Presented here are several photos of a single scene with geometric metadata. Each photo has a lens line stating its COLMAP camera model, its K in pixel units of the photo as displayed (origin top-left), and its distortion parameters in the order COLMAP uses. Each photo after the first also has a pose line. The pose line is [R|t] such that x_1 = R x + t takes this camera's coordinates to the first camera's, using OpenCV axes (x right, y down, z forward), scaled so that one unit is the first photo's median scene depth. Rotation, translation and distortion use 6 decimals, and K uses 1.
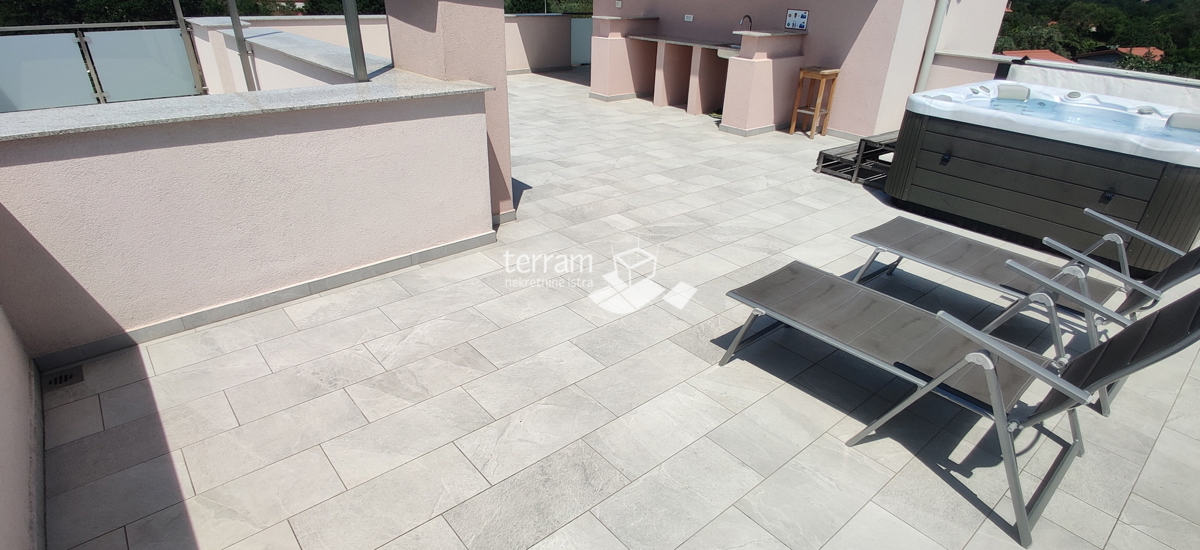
lens RADIAL K [[598.3, 0, 594.2], [0, 598.3, 282.7], [0, 0, 1]] dist [-0.000017, -0.000073]
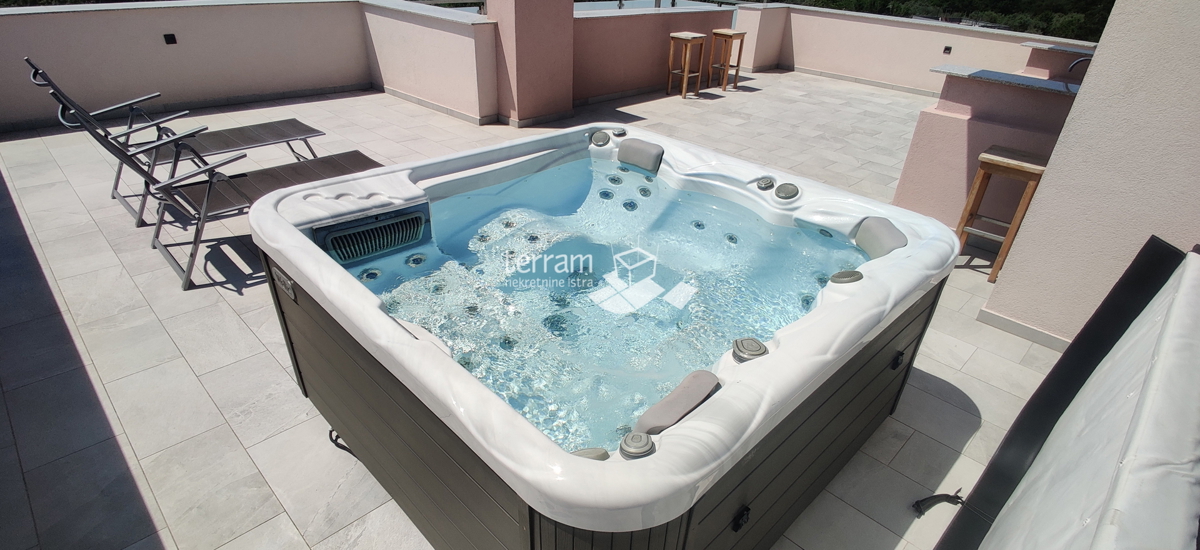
lens RADIAL K [[598.3, 0, 594.2], [0, 598.3, 282.7], [0, 0, 1]] dist [-0.000017, -0.000073]
pose [[0.085068, 0.468958, -0.879114, 0.865159], [-0.489032, 0.788380, 0.373235, -0.286695], [0.868108, 0.398164, 0.296401, 0.575578]]
